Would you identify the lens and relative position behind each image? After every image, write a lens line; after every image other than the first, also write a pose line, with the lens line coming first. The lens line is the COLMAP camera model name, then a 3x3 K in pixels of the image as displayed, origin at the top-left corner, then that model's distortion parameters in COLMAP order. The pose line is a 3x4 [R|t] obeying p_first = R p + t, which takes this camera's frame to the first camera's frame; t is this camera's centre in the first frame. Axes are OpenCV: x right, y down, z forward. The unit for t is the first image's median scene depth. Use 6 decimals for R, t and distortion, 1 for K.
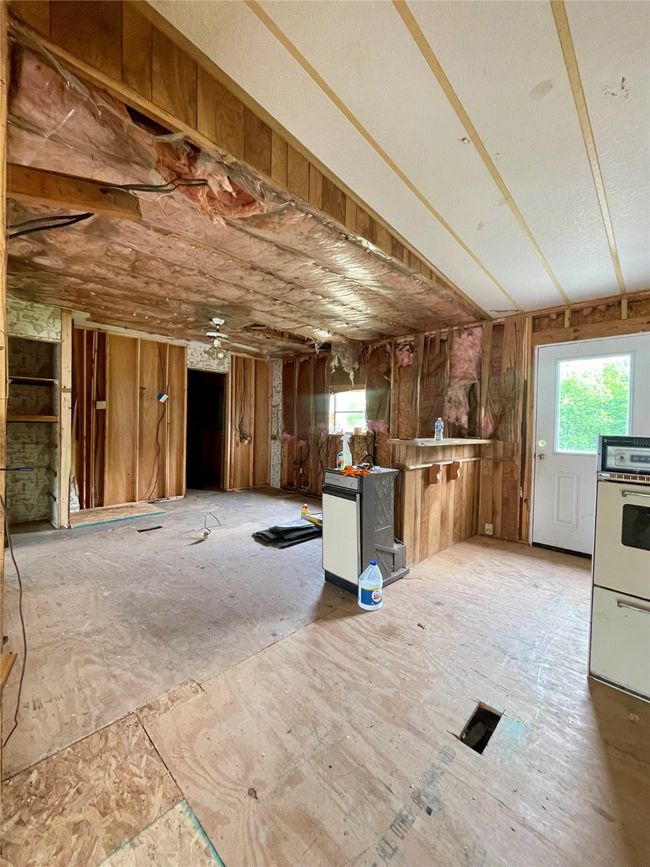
lens RADIAL K [[343.1, 0, 328.6], [0, 343.1, 427.3], [0, 0, 1]] dist [-0.002764, -0.000213]
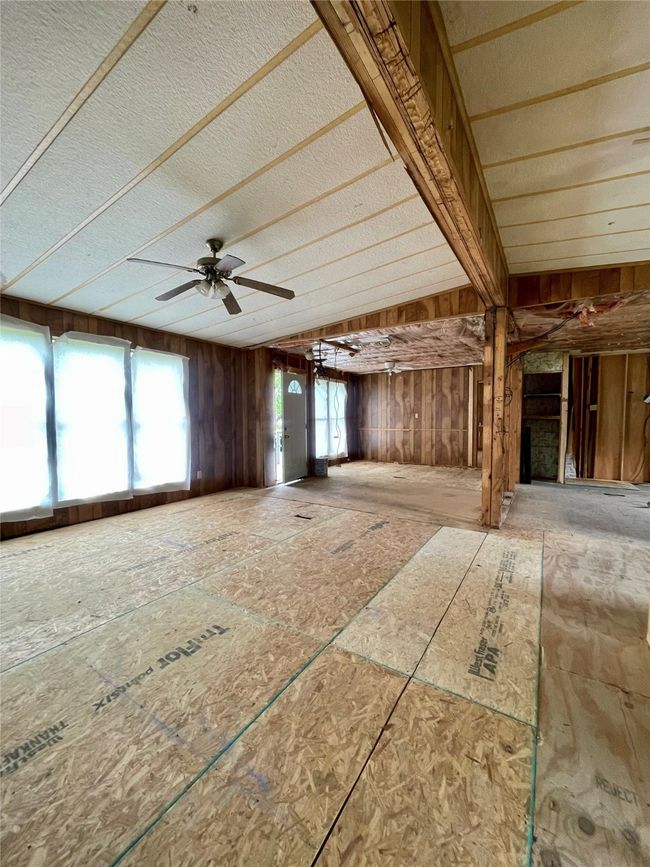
lens RADIAL K [[343.1, 0, 326.2], [0, 343.1, 433.2], [0, 0, 1]] dist [-0.002764, -0.000213]
pose [[0.187591, 0.033775, -0.981666, 0.582283], [-0.009169, 0.999425, 0.032634, 0.006868], [0.982204, 0.002879, 0.187793, -0.396193]]
